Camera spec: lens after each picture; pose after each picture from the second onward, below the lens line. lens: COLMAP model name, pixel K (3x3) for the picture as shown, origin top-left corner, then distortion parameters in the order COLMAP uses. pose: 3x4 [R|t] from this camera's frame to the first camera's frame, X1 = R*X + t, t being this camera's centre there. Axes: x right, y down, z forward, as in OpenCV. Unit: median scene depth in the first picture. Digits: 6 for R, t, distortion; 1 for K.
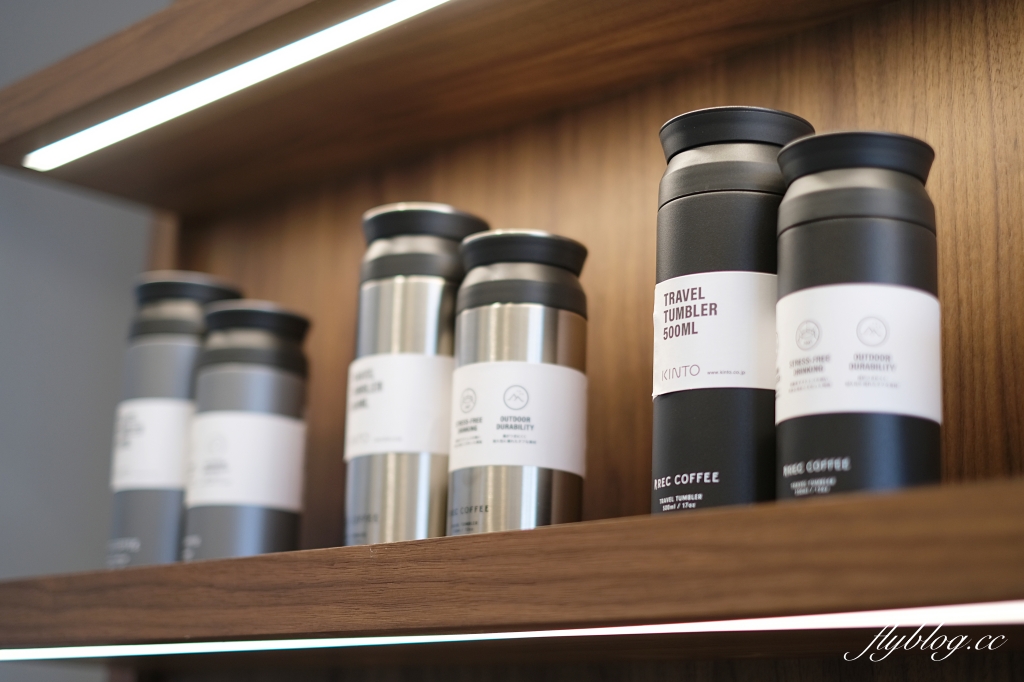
lens RADIAL K [[1558.9, 0, 514.6], [0, 1558.9, 340.9], [0, 0, 1]] dist [-0.000923, 0.000000]
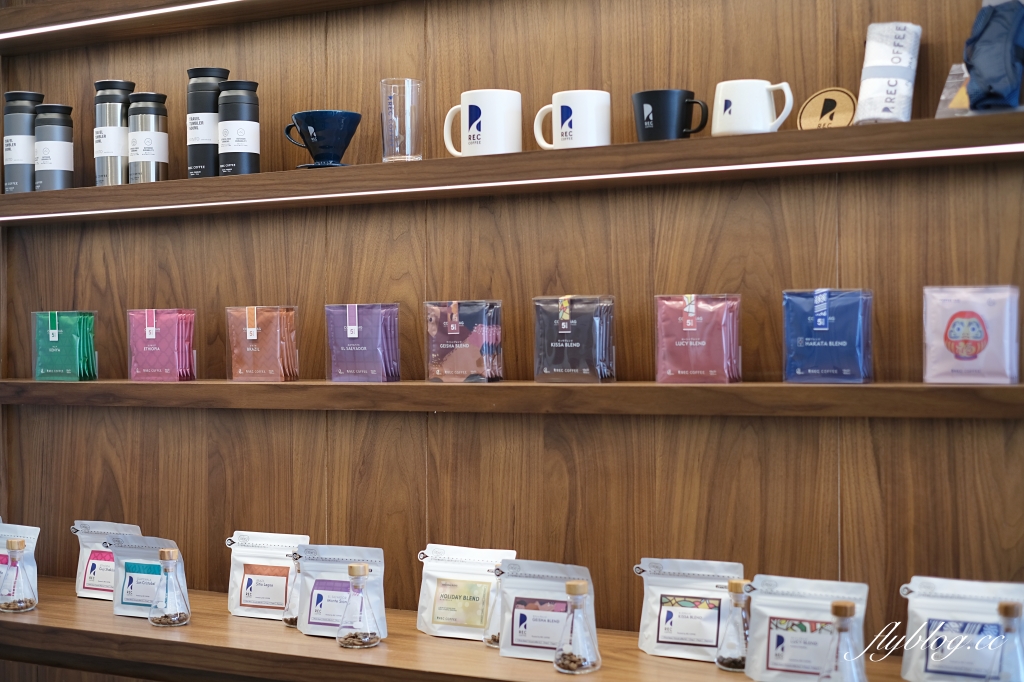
lens RADIAL K [[1558.9, 0, 514.3], [0, 1558.9, 341.3], [0, 0, 1]] dist [-0.000923, 0.000000]
pose [[0.961074, -0.055120, 0.270737, -0.178256], [-0.019641, 0.963789, 0.265943, -0.472118], [-0.275592, -0.260908, 0.925190, -2.547441]]
